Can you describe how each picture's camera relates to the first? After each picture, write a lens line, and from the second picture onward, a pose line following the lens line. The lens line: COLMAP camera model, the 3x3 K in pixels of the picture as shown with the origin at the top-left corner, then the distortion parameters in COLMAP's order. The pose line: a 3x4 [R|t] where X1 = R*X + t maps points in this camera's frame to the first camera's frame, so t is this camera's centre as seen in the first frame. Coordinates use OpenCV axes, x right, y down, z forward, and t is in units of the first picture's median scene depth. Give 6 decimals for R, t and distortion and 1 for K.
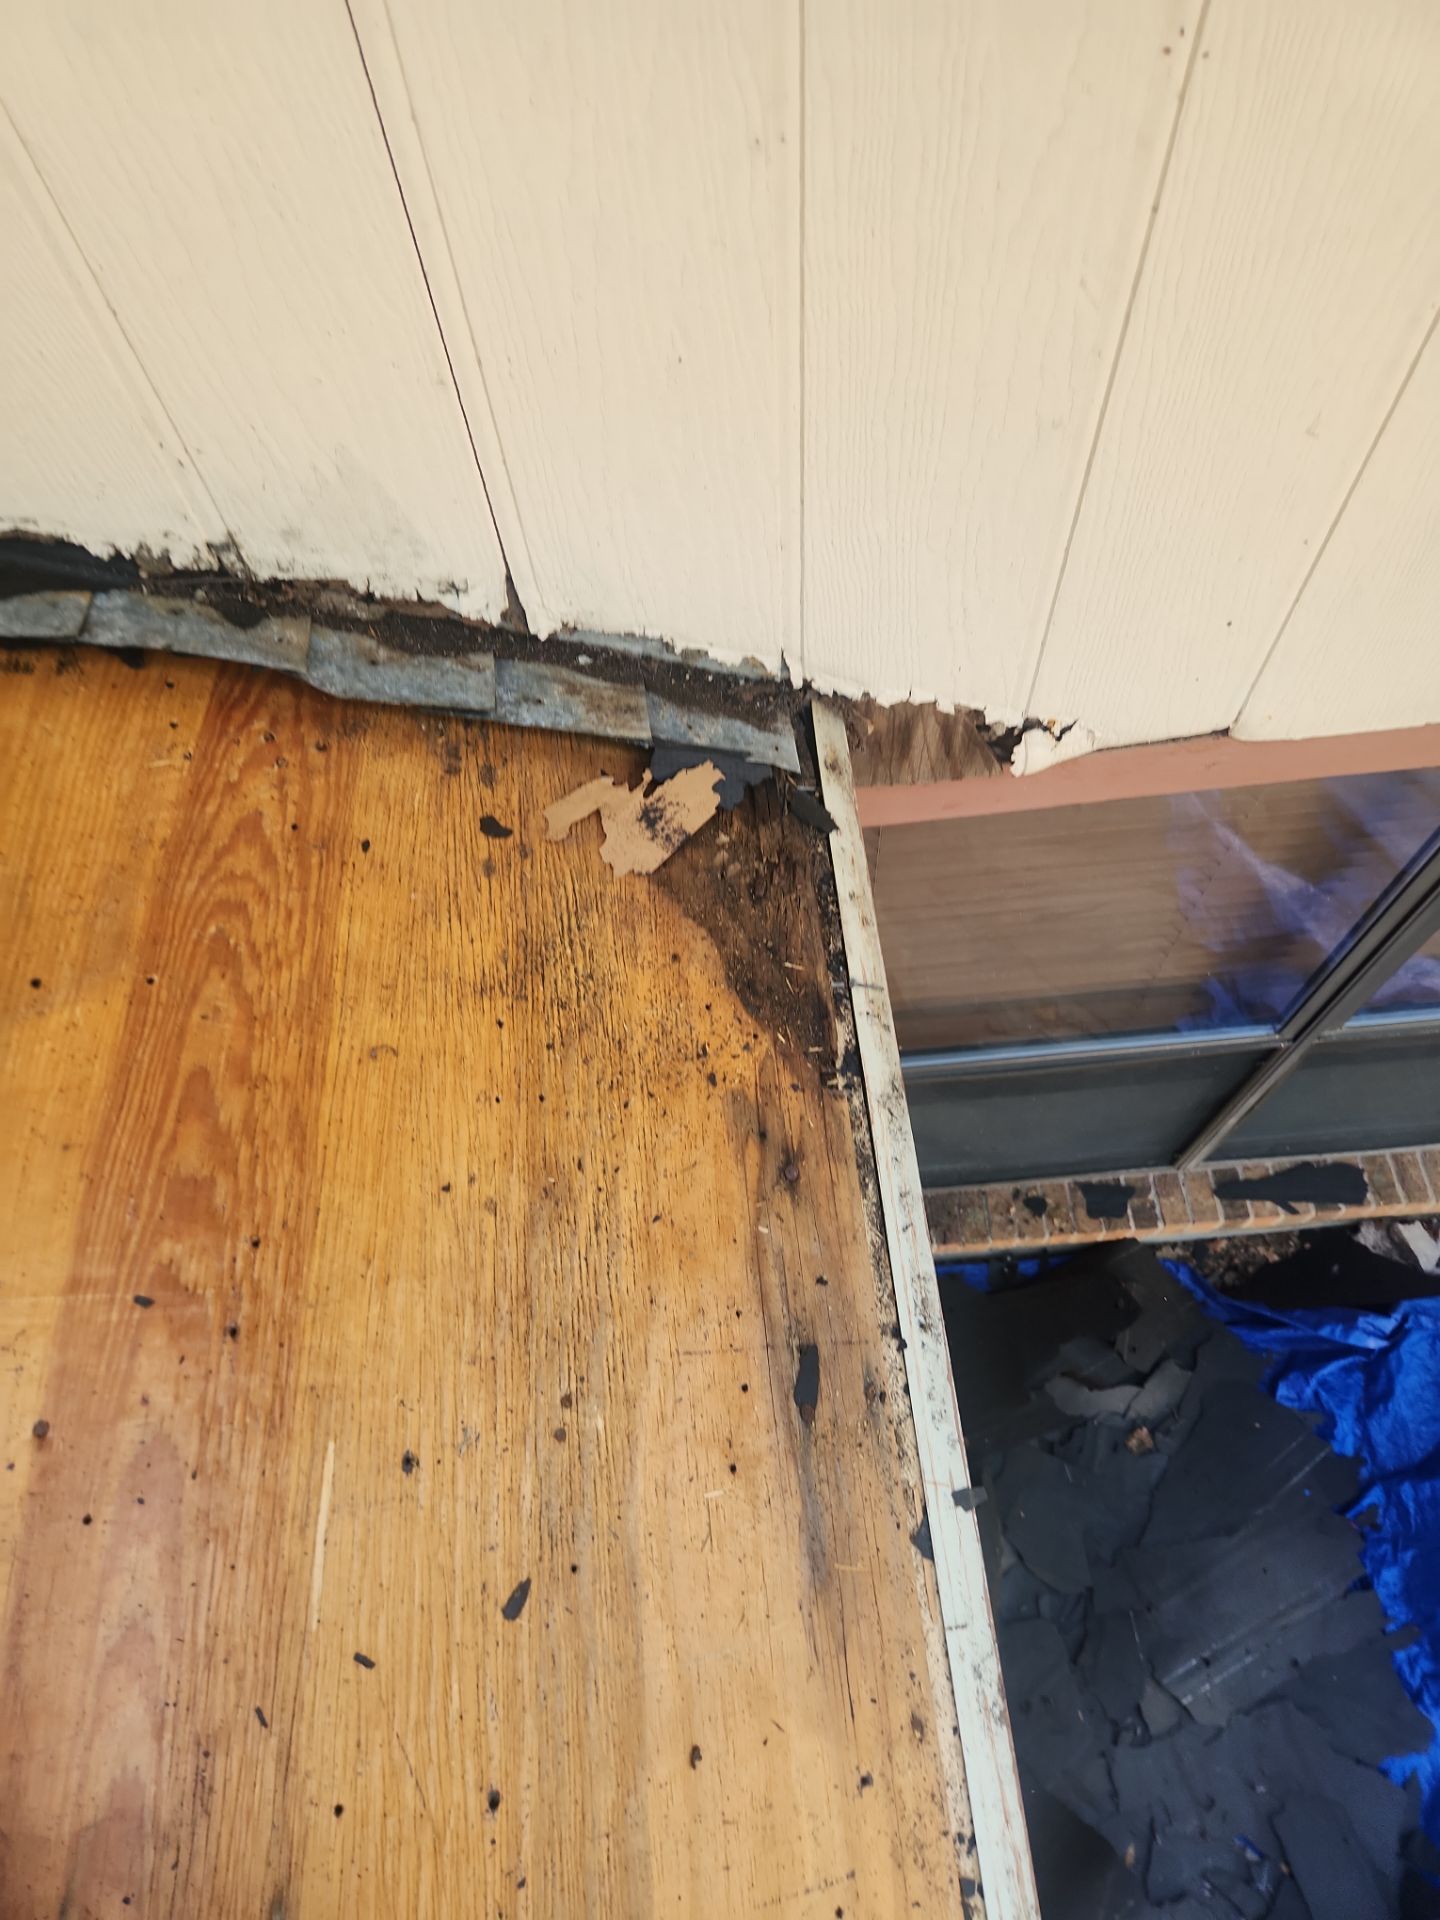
lens RADIAL K [[1284.8, 0, 705.8], [0, 1284.8, 925.8], [0, 0, 1]] dist [0.071339, -0.074058]
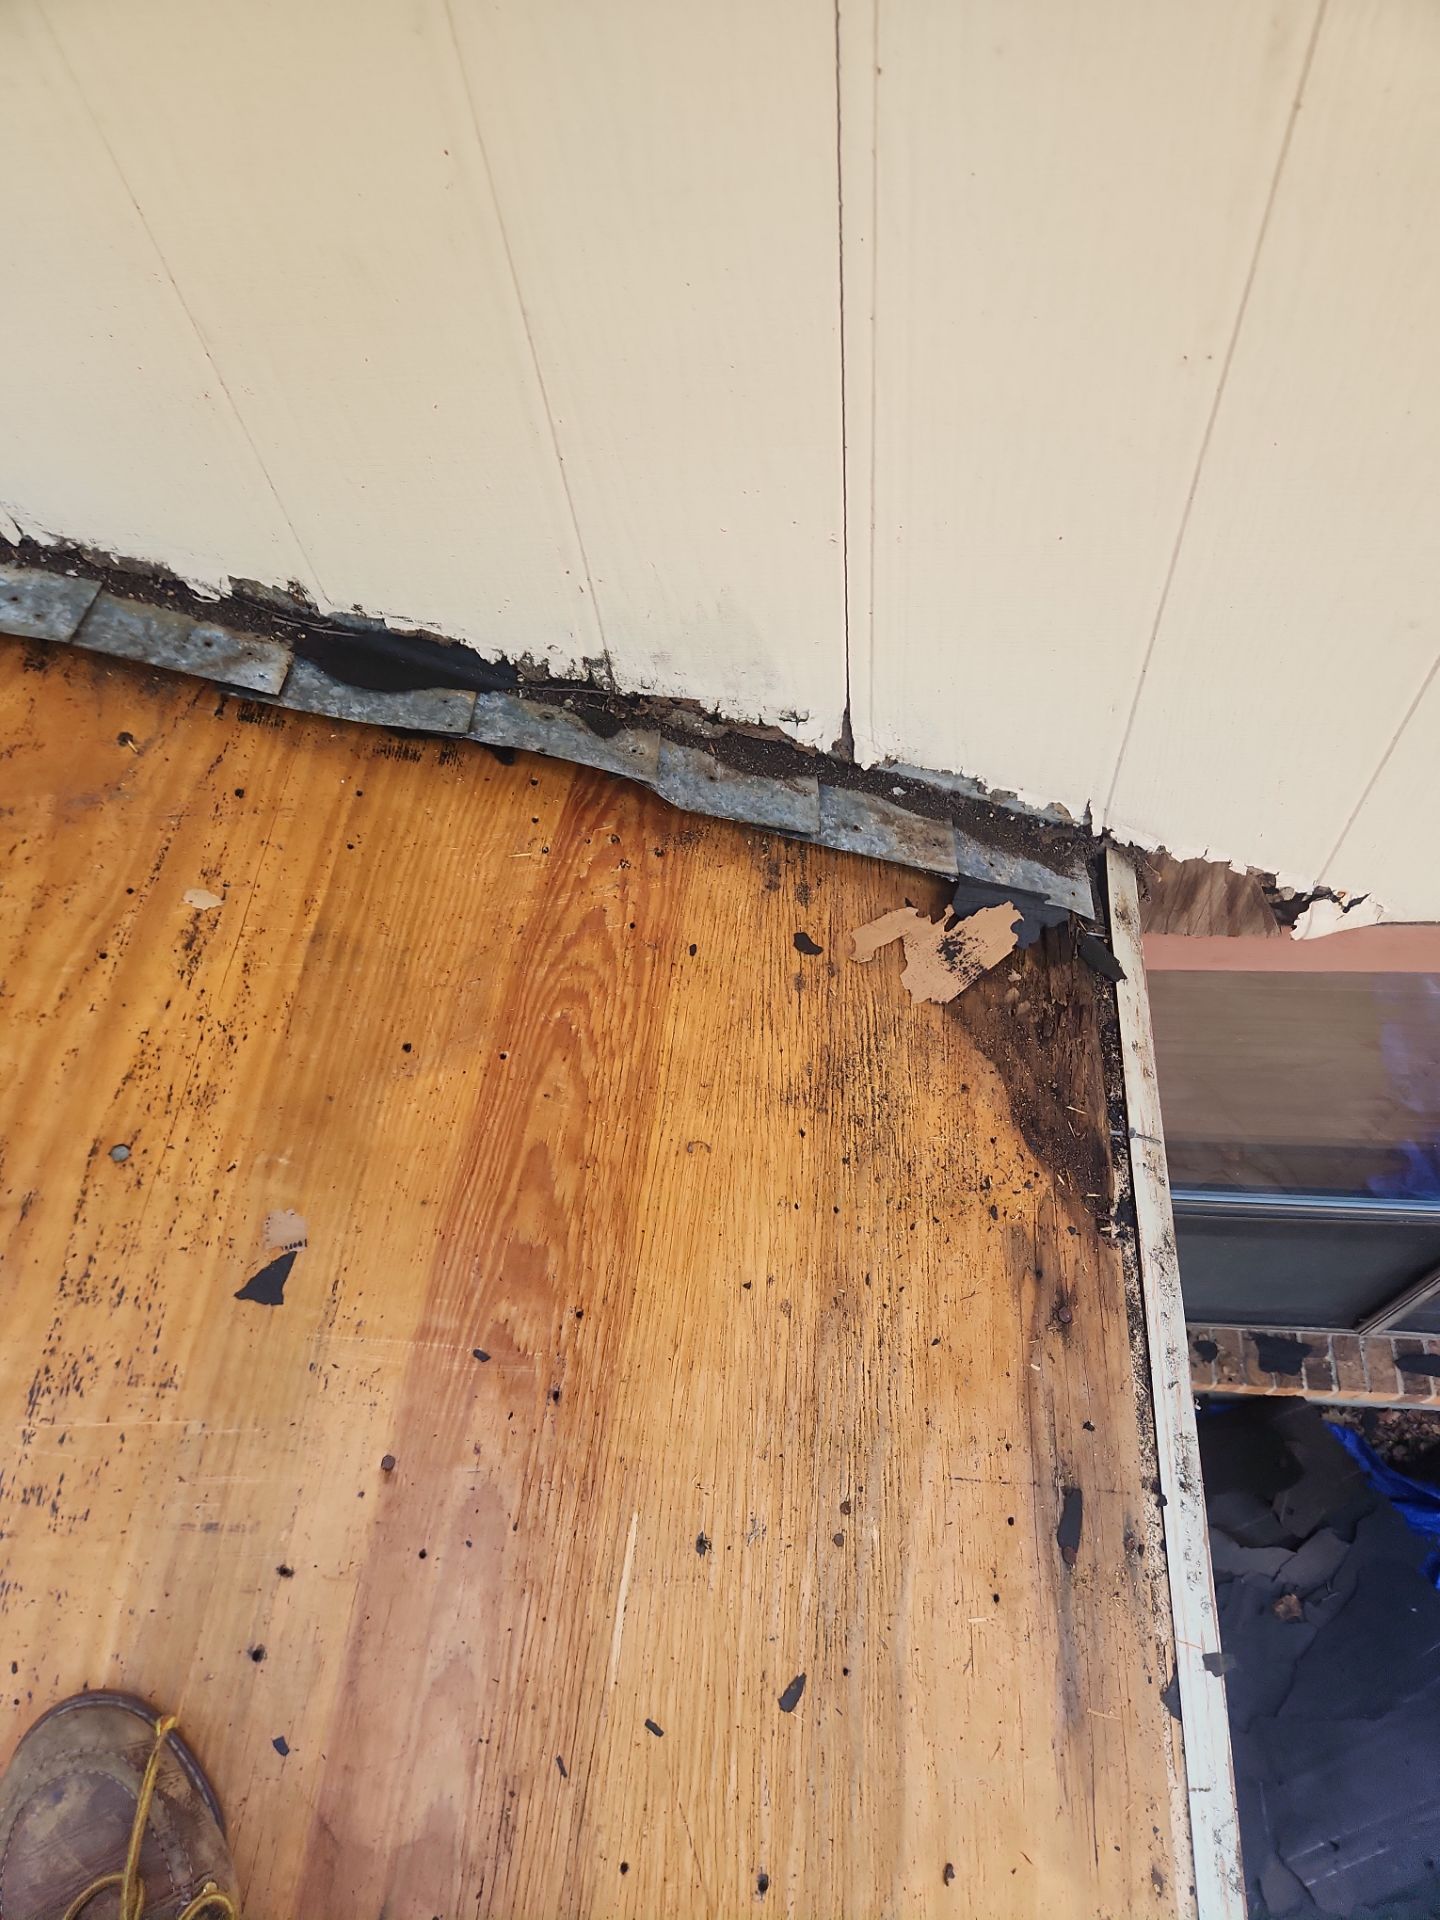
lens RADIAL K [[1284.8, 0, 742.0], [0, 1284.8, 960.1], [0, 0, 1]] dist [0.071339, -0.074058]
pose [[0.989371, 0.116741, -0.086704, -0.129068], [-0.119312, 0.992540, -0.025074, -0.031492], [0.083130, 0.035152, 0.995919, -0.058829]]
